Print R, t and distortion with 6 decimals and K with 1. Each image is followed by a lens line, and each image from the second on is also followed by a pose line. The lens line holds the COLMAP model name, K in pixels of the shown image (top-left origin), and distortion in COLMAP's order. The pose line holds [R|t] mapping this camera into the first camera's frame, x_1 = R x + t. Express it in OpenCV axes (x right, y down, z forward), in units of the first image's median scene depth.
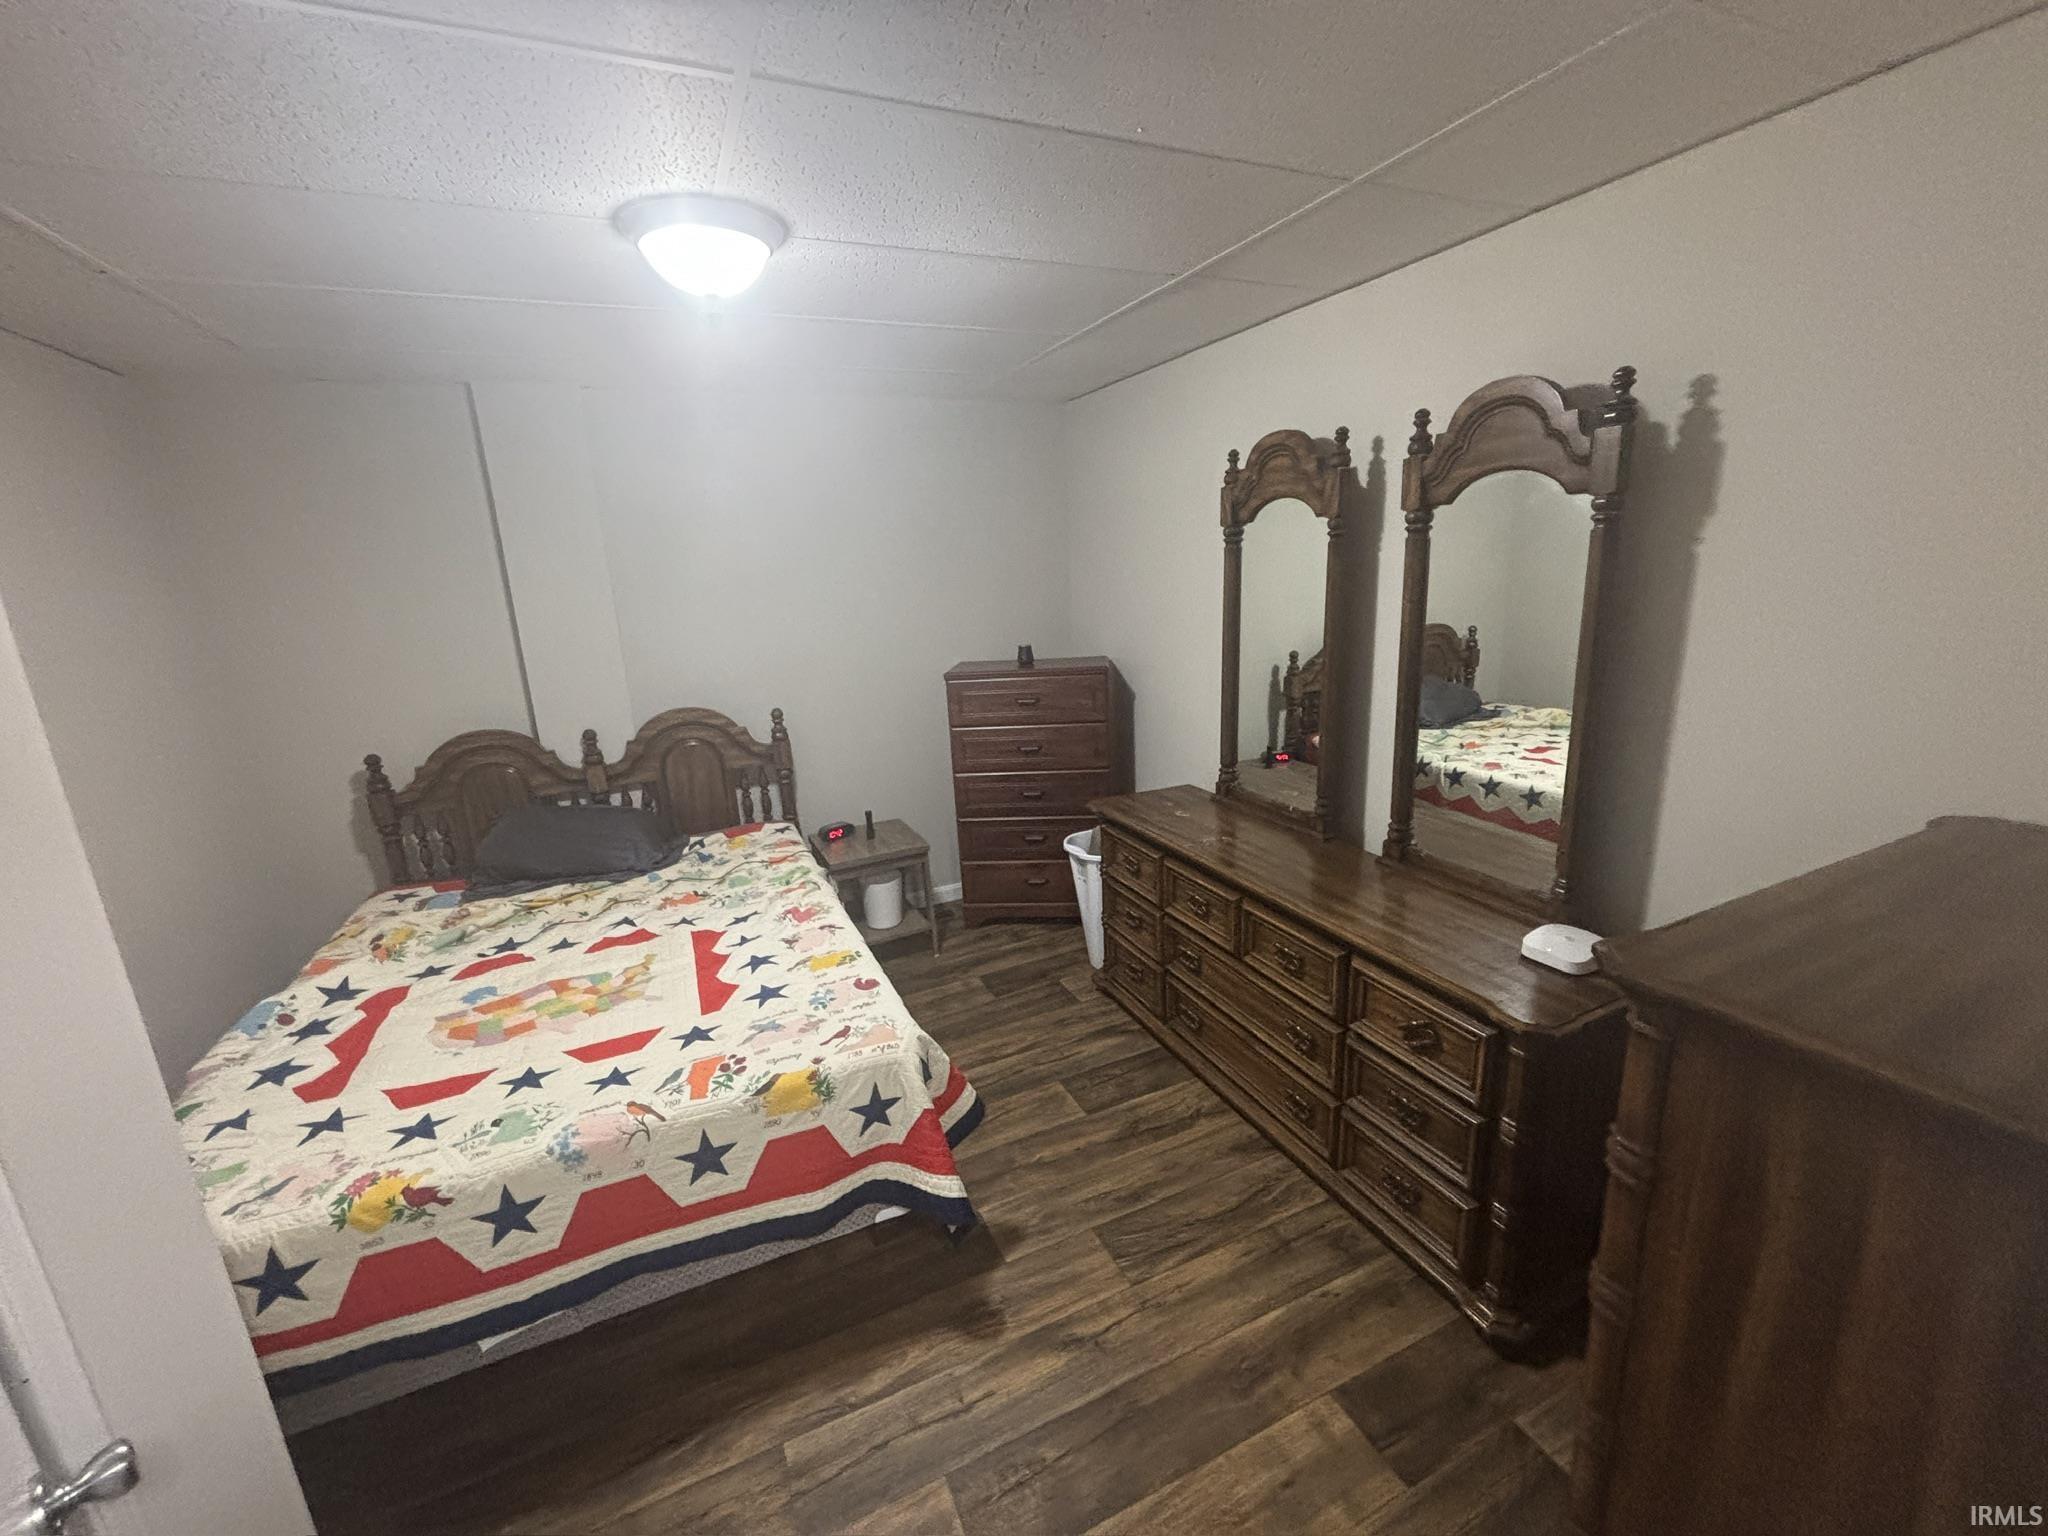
lens RADIAL K [[819.9, 0, 1003.0], [0, 819.9, 762.6], [0, 0, 1]] dist [0.001277, -0.000231]
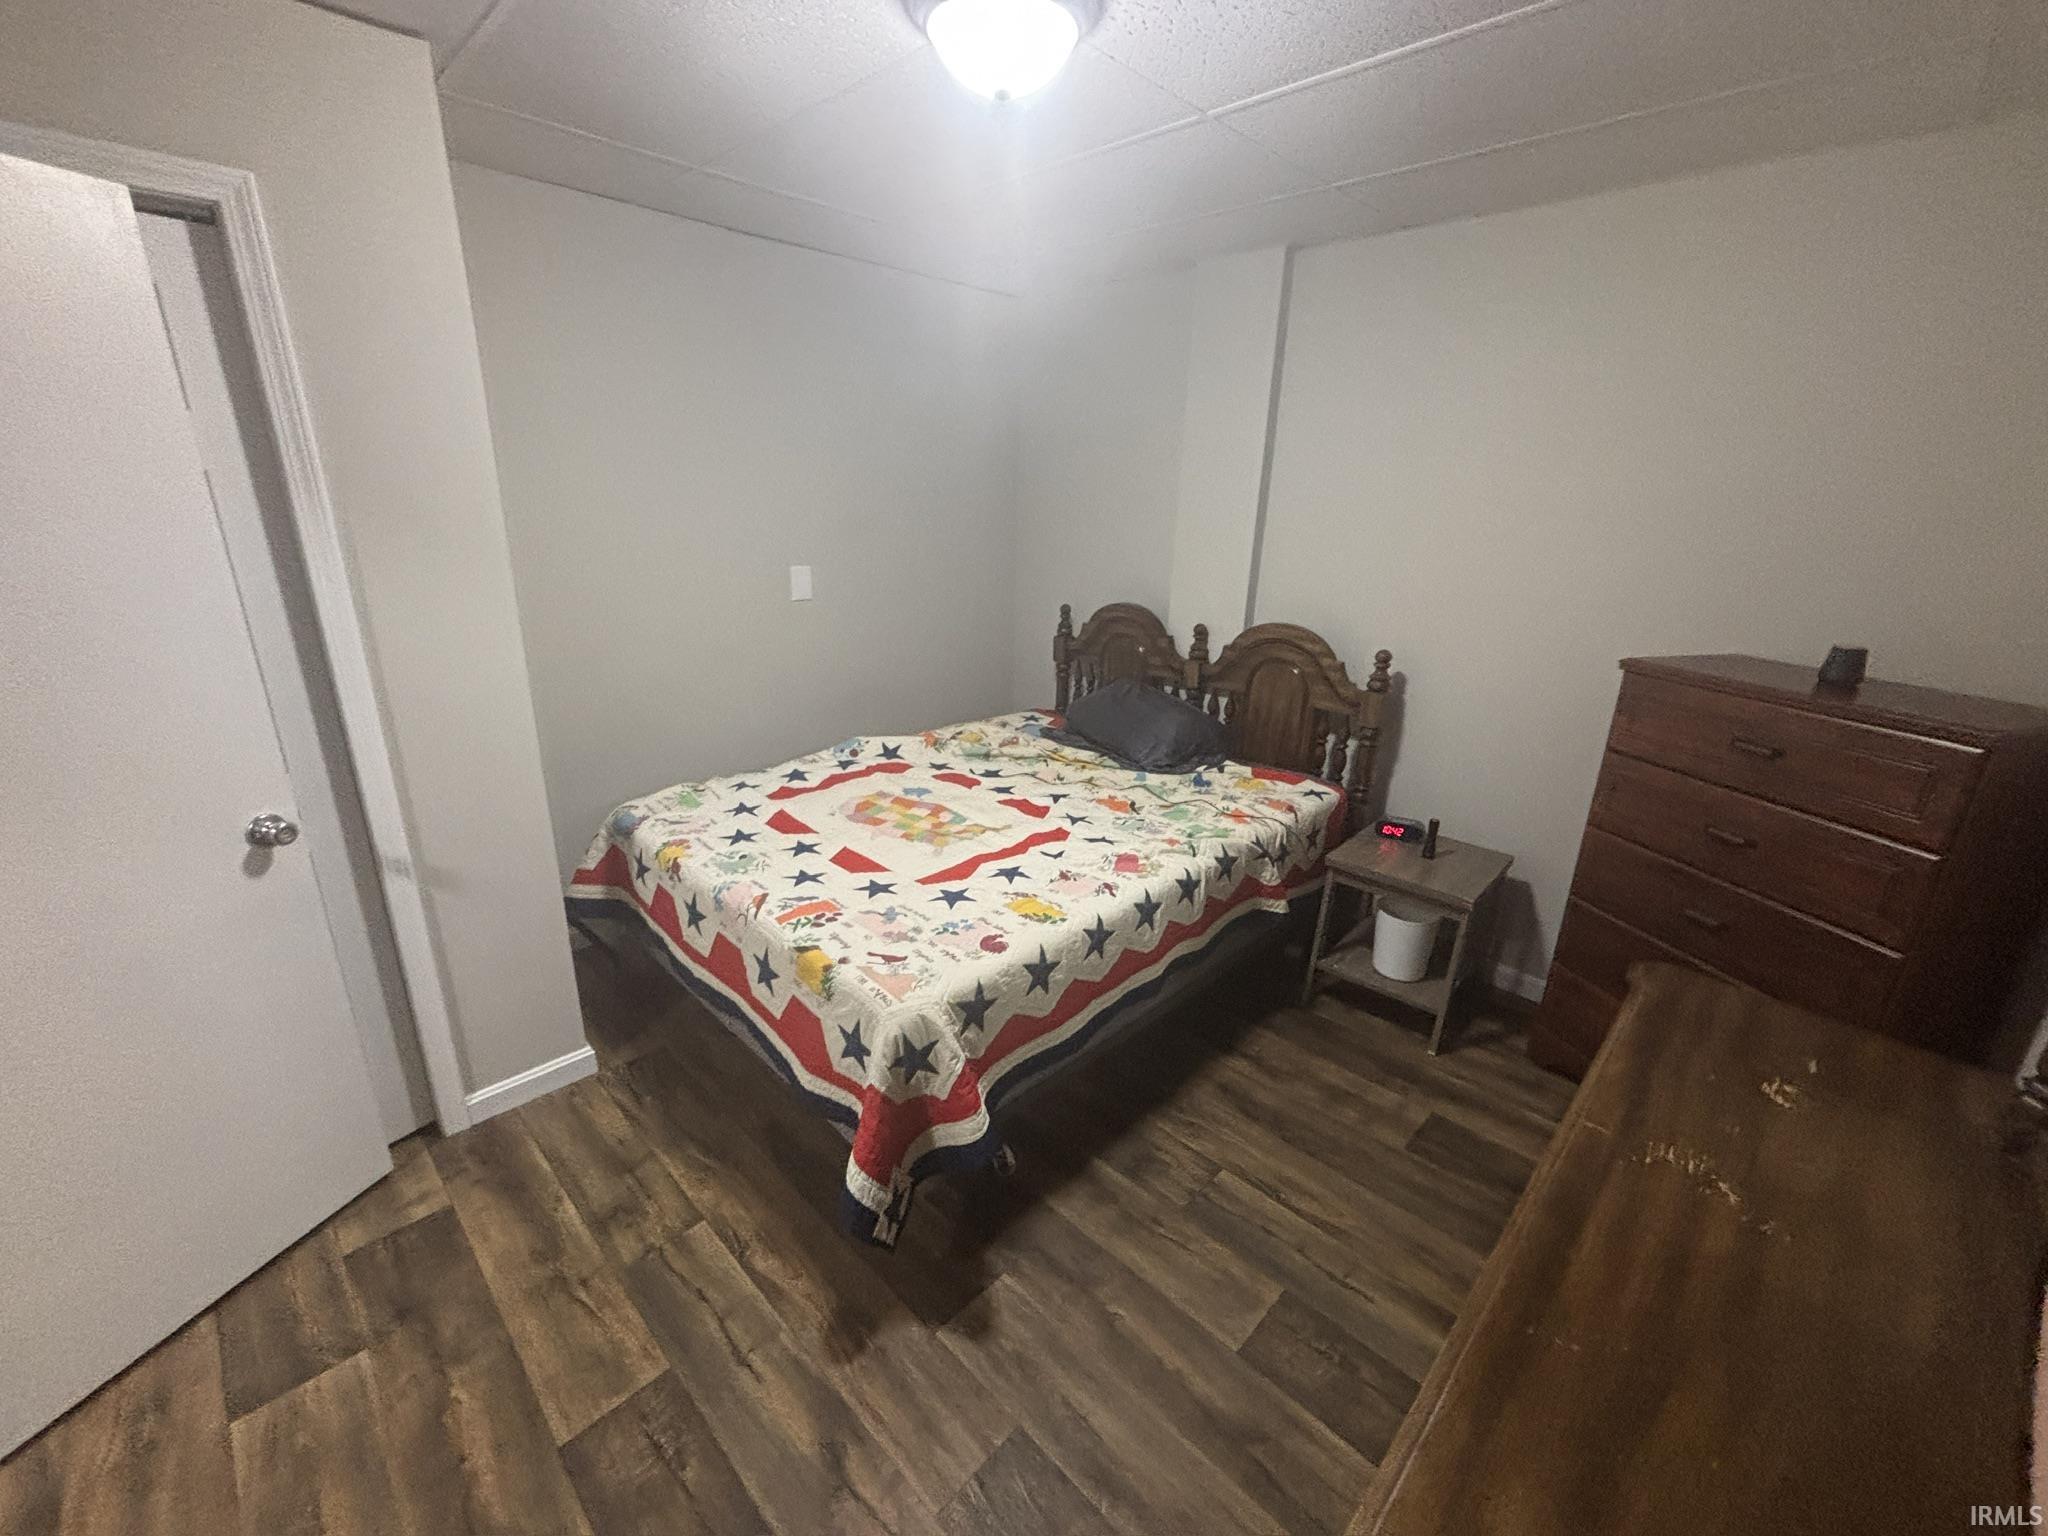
lens RADIAL K [[819.9, 0, 1023.4], [0, 819.9, 762.7], [0, 0, 1]] dist [0.001277, -0.000231]
pose [[0.379682, 0.348664, -0.856899, 0.454085], [-0.265719, 0.928331, 0.259992, -0.119539], [0.886135, 0.128980, 0.445117, 0.557084]]
